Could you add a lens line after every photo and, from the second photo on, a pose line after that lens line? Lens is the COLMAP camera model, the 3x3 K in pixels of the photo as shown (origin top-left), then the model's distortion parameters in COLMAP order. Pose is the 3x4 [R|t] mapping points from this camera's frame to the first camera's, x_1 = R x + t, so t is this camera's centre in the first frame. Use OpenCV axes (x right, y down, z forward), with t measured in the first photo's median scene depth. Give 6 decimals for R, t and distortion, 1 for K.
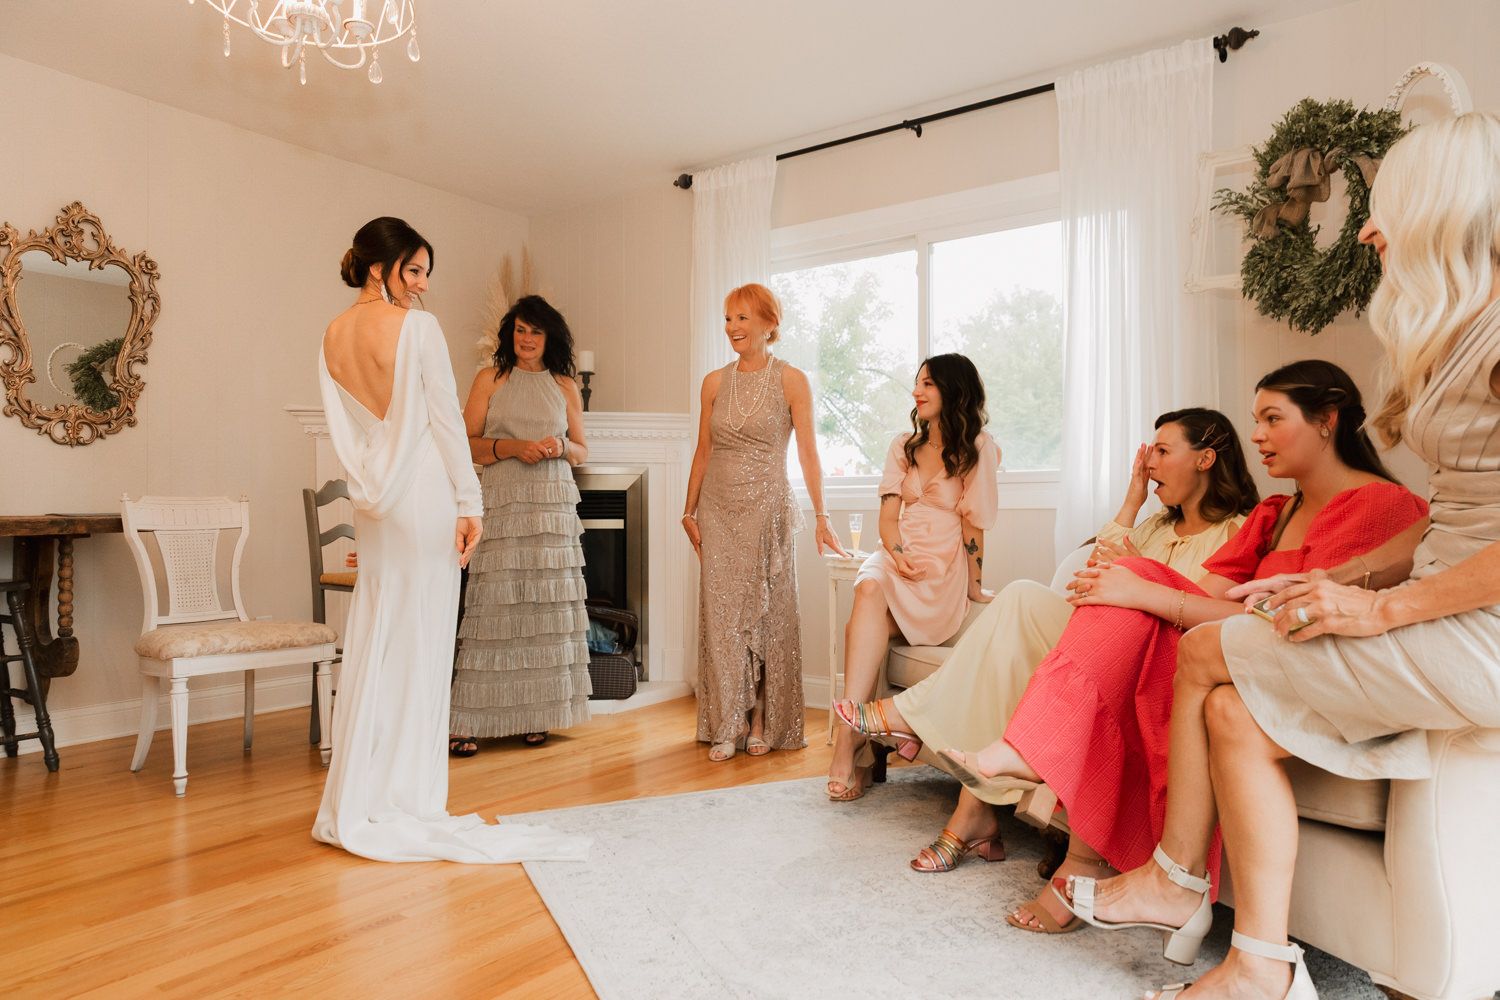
lens RADIAL K [[988.7, 0, 750.0], [0, 988.7, 500.0], [0, 0, 1]] dist [0.034582, -0.001353]
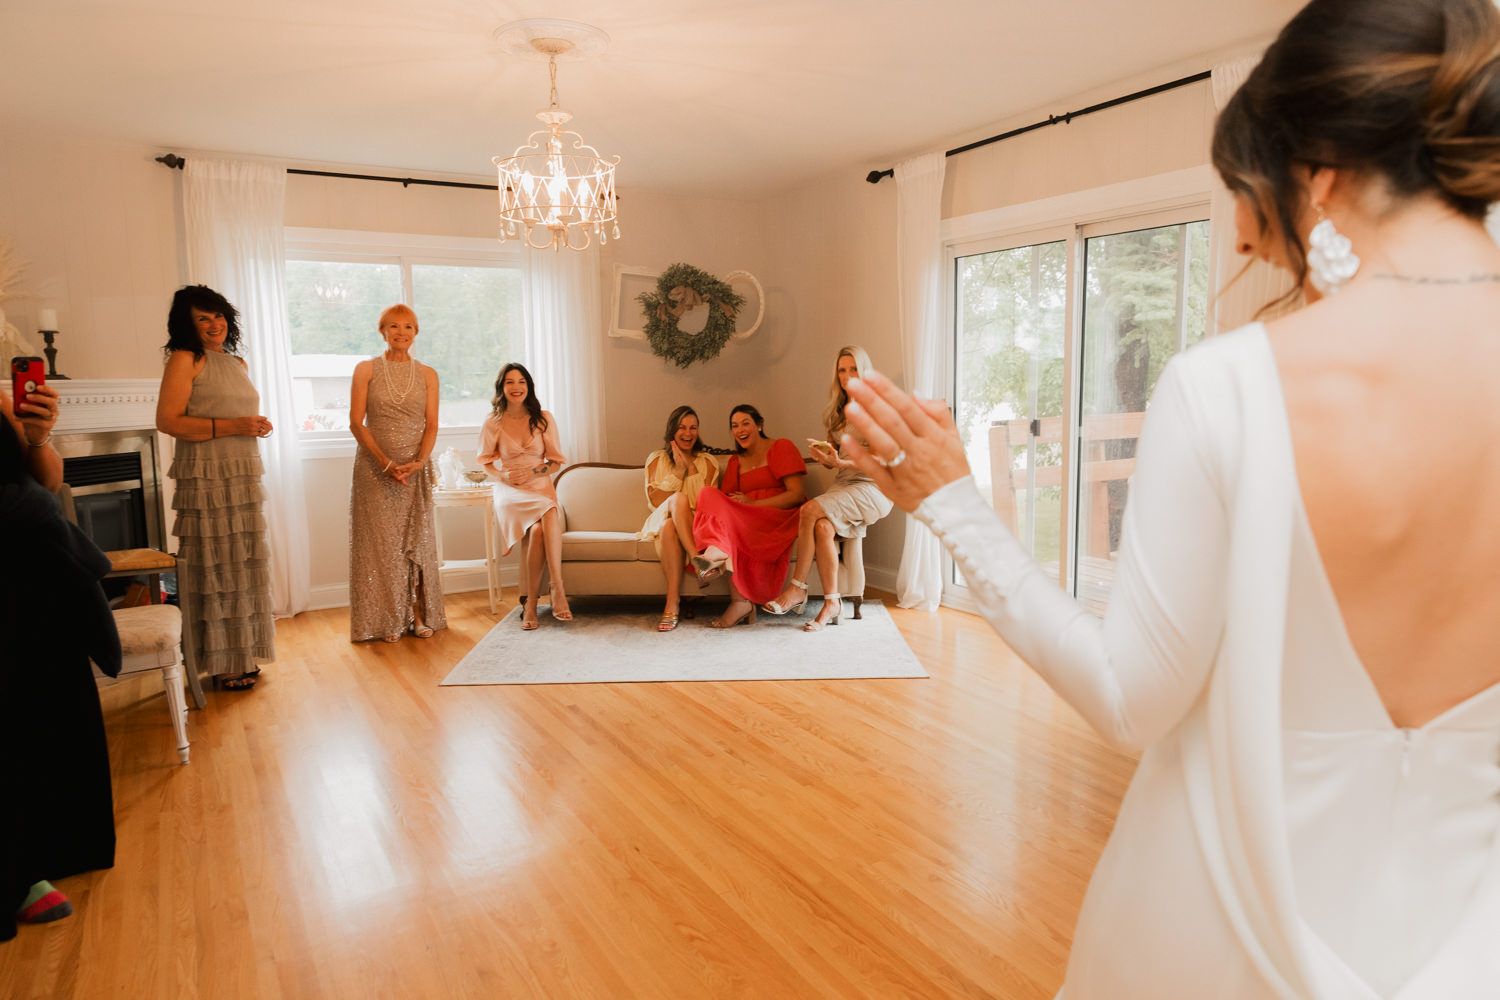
lens RADIAL K [[988.7, 0, 750.0], [0, 988.7, 500.0], [0, 0, 1]] dist [0.034582, -0.001353]
pose [[0.412628, -0.100904, 0.905294, -1.086210], [0.008619, 0.994234, 0.106888, -0.089292], [-0.910859, -0.036302, 0.411118, -0.033564]]
